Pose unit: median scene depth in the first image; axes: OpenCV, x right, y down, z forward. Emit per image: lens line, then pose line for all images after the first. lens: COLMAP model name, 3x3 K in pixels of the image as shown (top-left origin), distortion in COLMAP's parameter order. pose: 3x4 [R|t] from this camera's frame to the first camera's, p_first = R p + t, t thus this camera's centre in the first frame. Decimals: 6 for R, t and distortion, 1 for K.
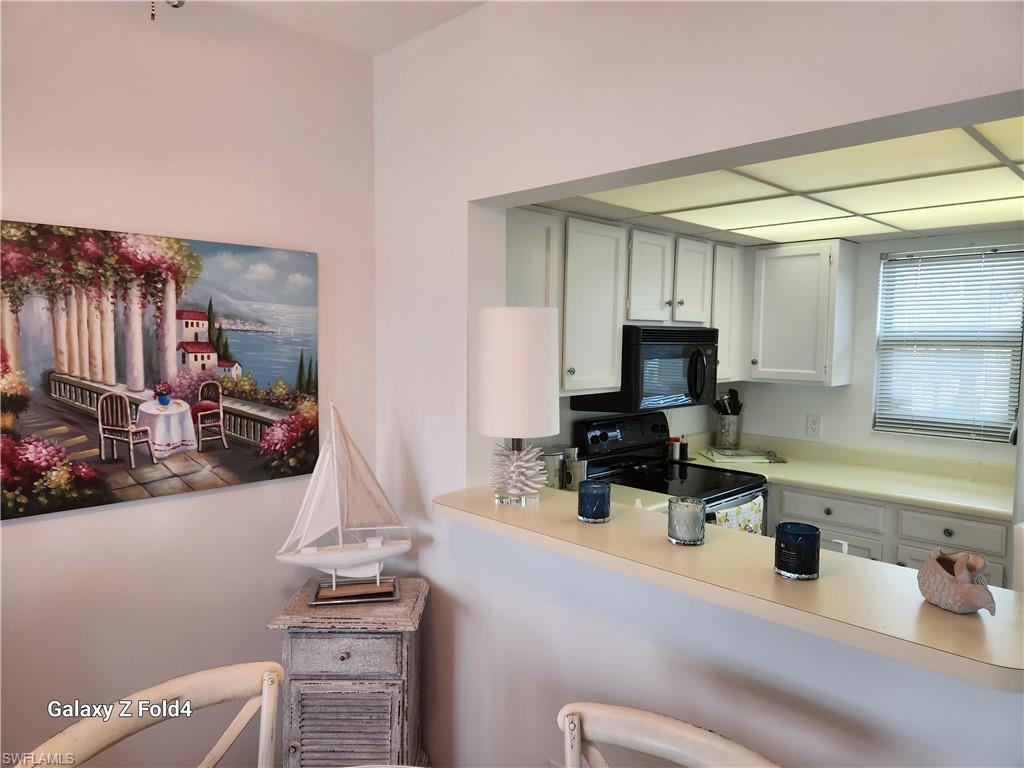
lens RADIAL K [[681.3, 0, 508.3], [0, 681.3, 387.0], [0, 0, 1]] dist [0.065058, -0.063104]
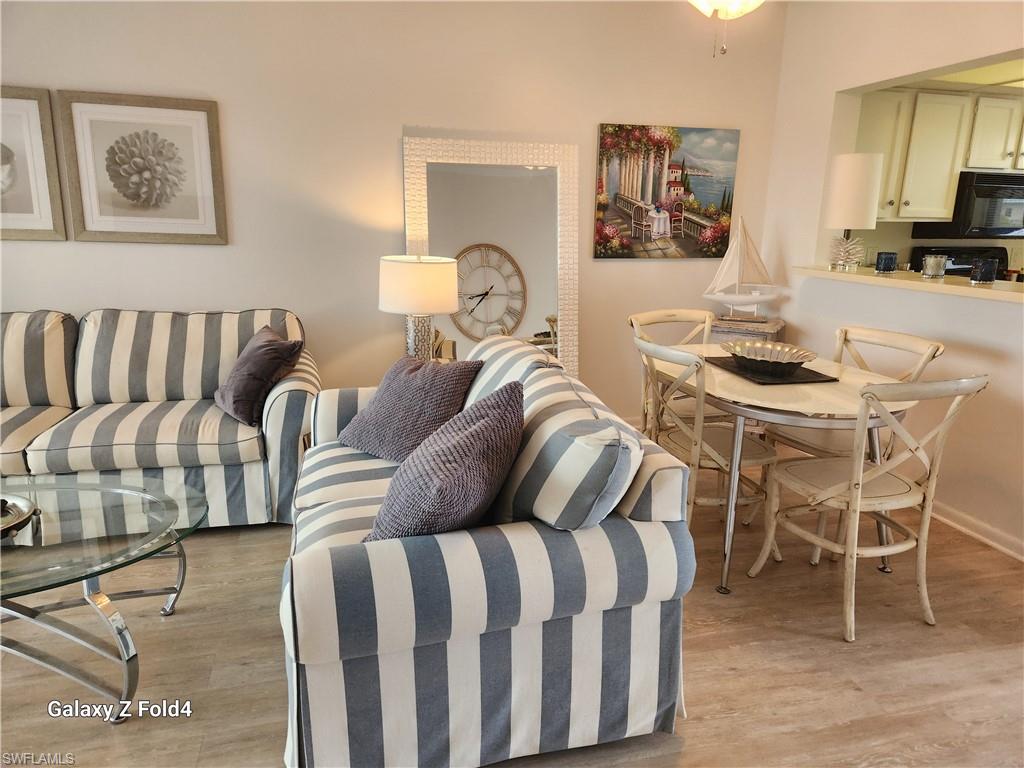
lens RADIAL K [[681.3, 0, 508.3], [0, 681.3, 387.0], [0, 0, 1]] dist [0.065058, -0.063104]
pose [[0.861943, 0.127697, -0.490660, 0.175852], [-0.045183, 0.983259, 0.176525, 0.183792], [0.504988, -0.129985, 0.853283, -0.979168]]
